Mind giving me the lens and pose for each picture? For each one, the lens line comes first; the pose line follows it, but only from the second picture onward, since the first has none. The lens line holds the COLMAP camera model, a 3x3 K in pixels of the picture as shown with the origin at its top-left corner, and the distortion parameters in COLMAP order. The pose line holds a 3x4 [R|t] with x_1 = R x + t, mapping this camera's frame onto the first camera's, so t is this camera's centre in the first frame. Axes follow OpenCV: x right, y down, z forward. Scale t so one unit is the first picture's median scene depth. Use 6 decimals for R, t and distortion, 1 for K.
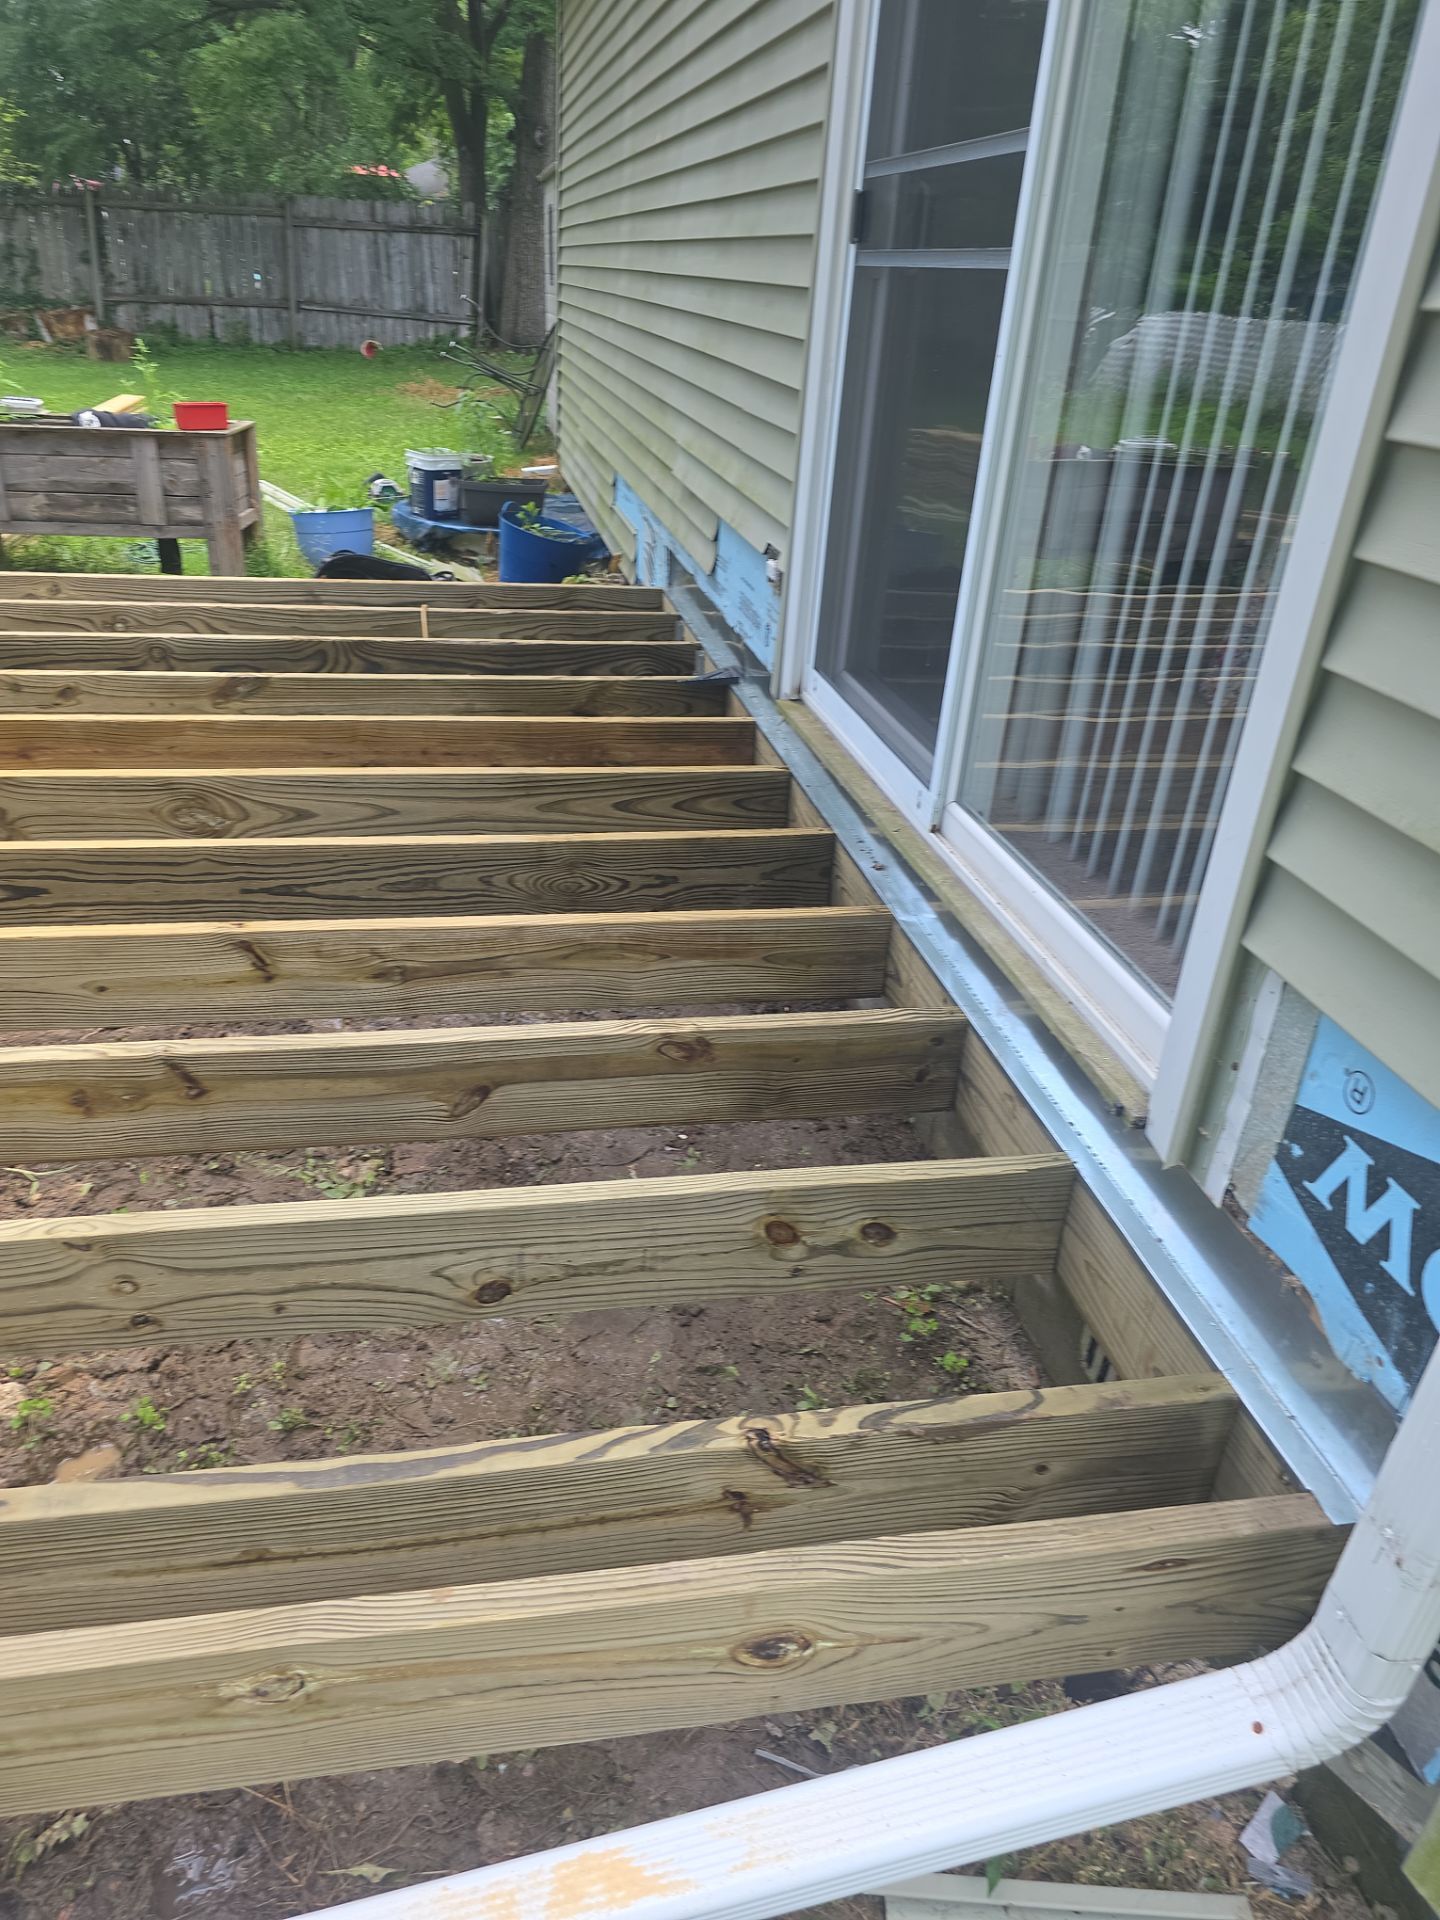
lens RADIAL K [[1282.2, 0, 709.2], [0, 1282.2, 958.7], [0, 0, 1]] dist [0.048209, -0.030839]
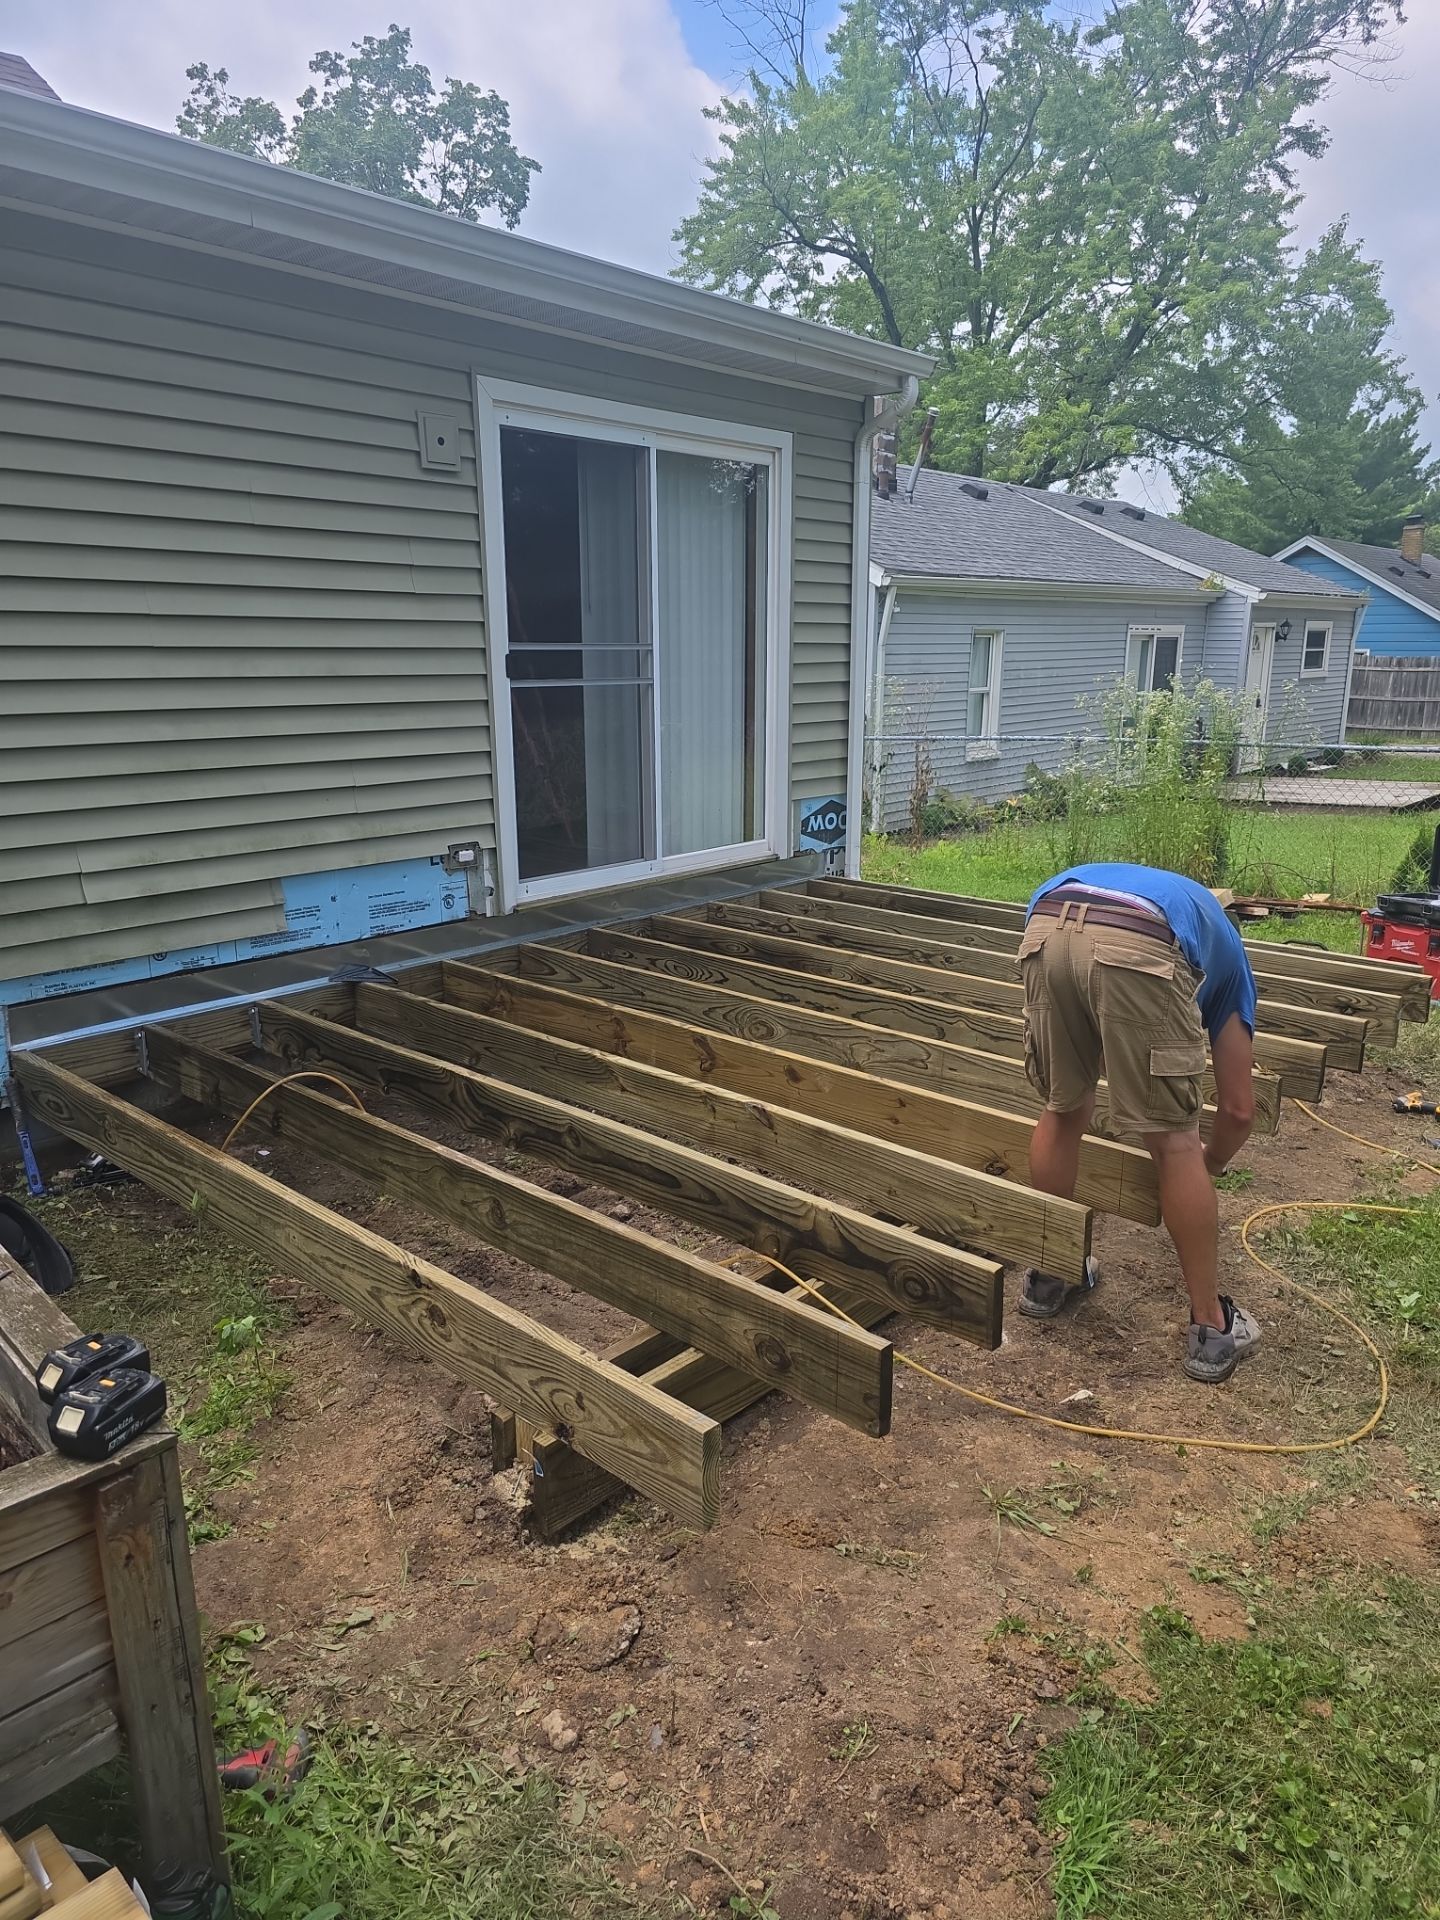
lens RADIAL K [[1282.2, 0, 709.6], [0, 1282.2, 967.1], [0, 0, 1]] dist [0.048209, -0.030839]
pose [[-0.598607, -0.246889, 0.762047, -1.596504], [0.346520, 0.777891, 0.524222, -1.060557], [-0.722214, 0.577868, -0.380099, 1.667277]]
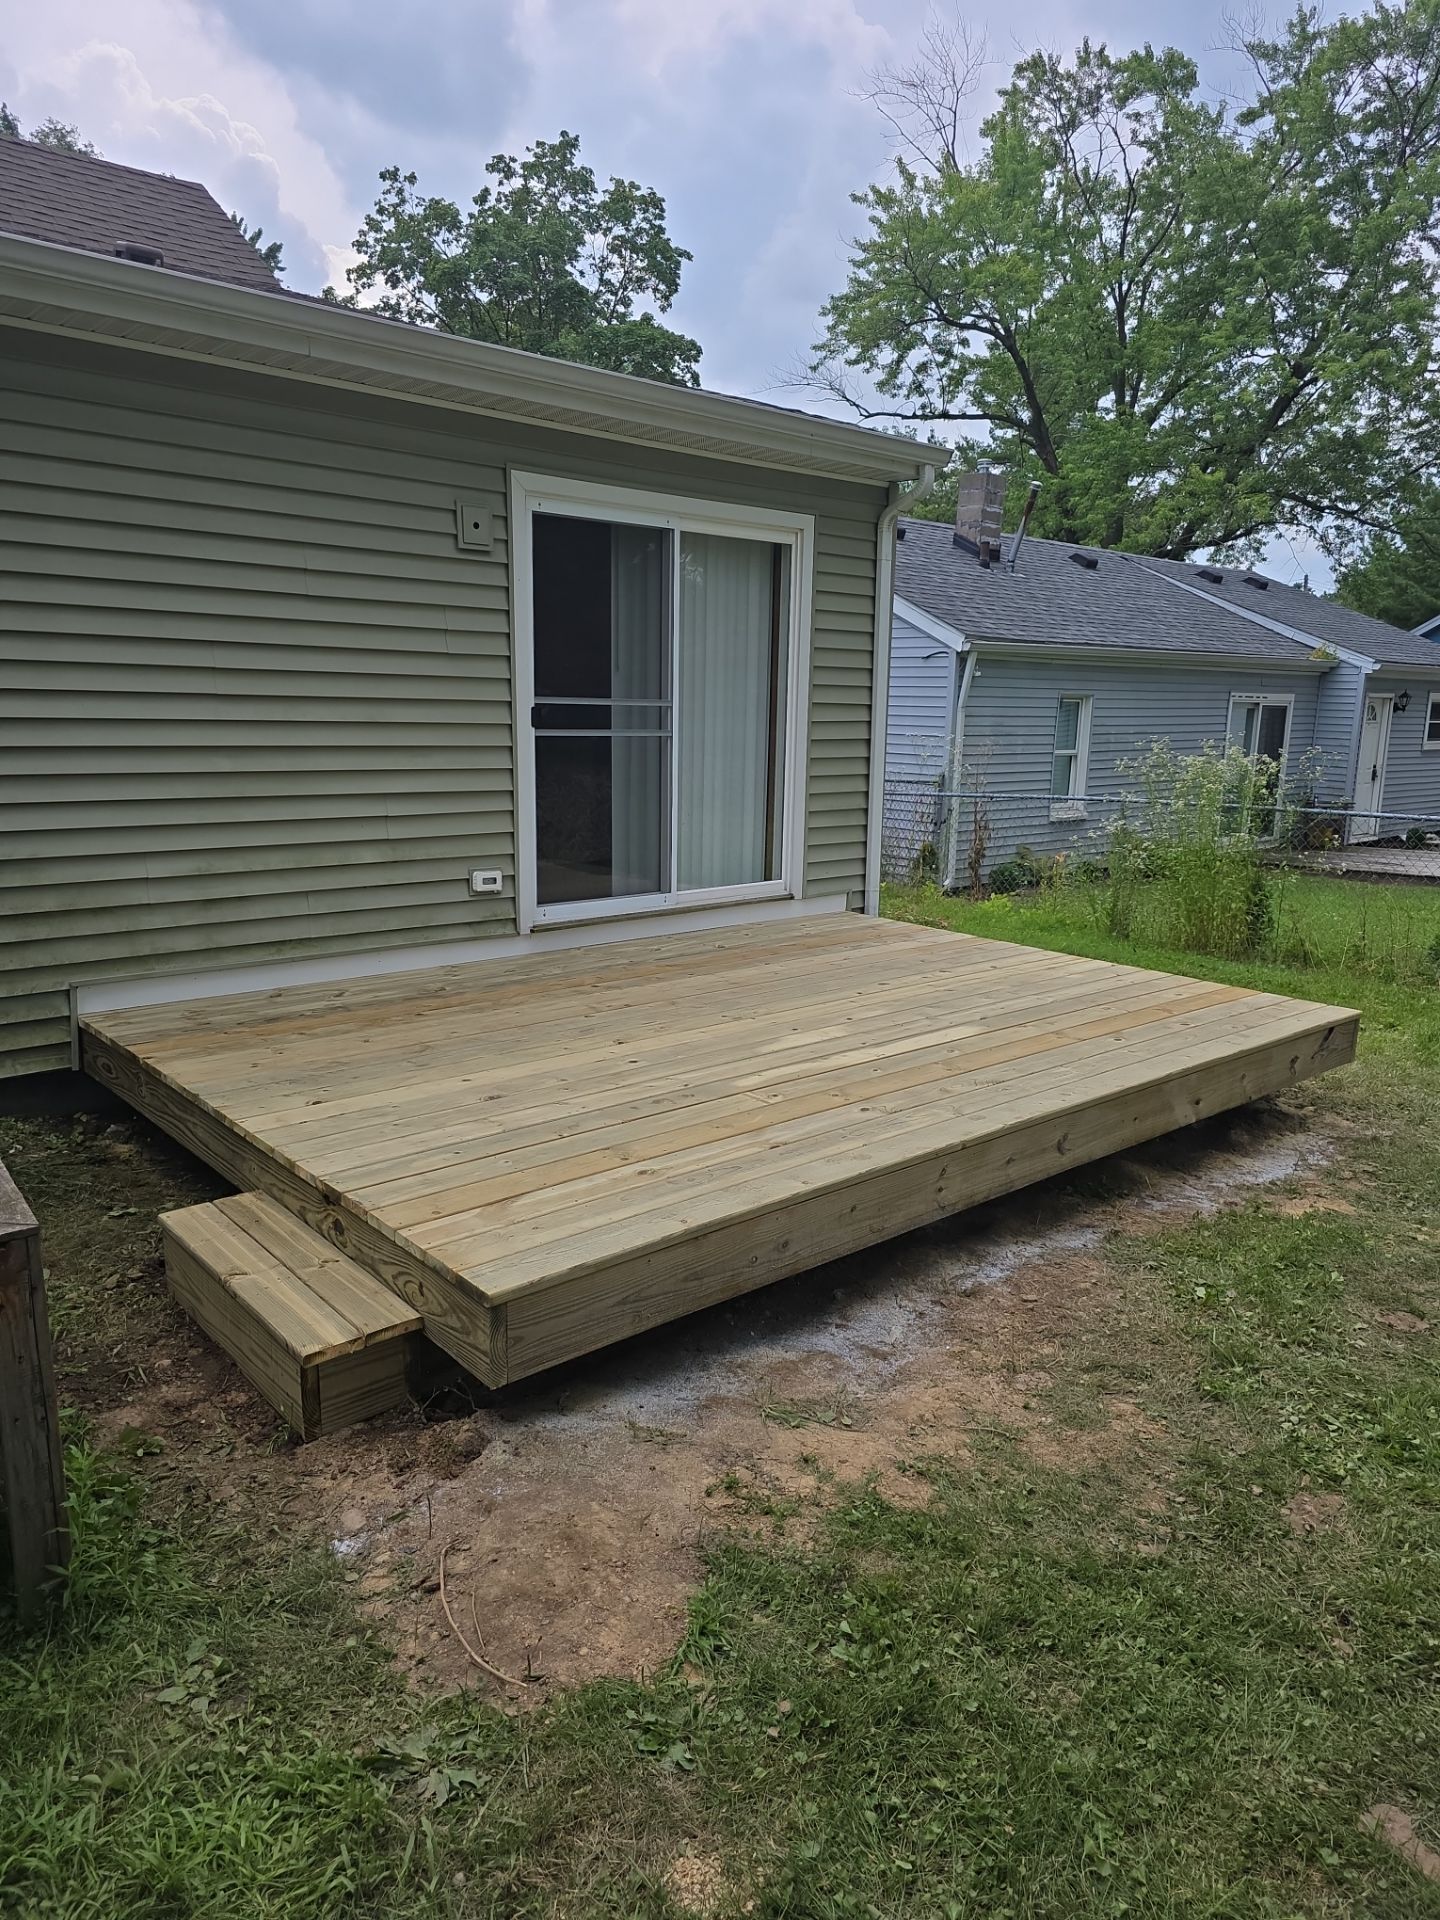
lens RADIAL K [[1282.2, 0, 710.9], [0, 1282.2, 964.6], [0, 0, 1]] dist [0.048209, -0.030839]
pose [[-0.499488, -0.236297, 0.833472, -1.910432], [0.364047, 0.815763, 0.449444, -1.038945], [-0.786118, 0.527915, -0.321441, 1.586612]]
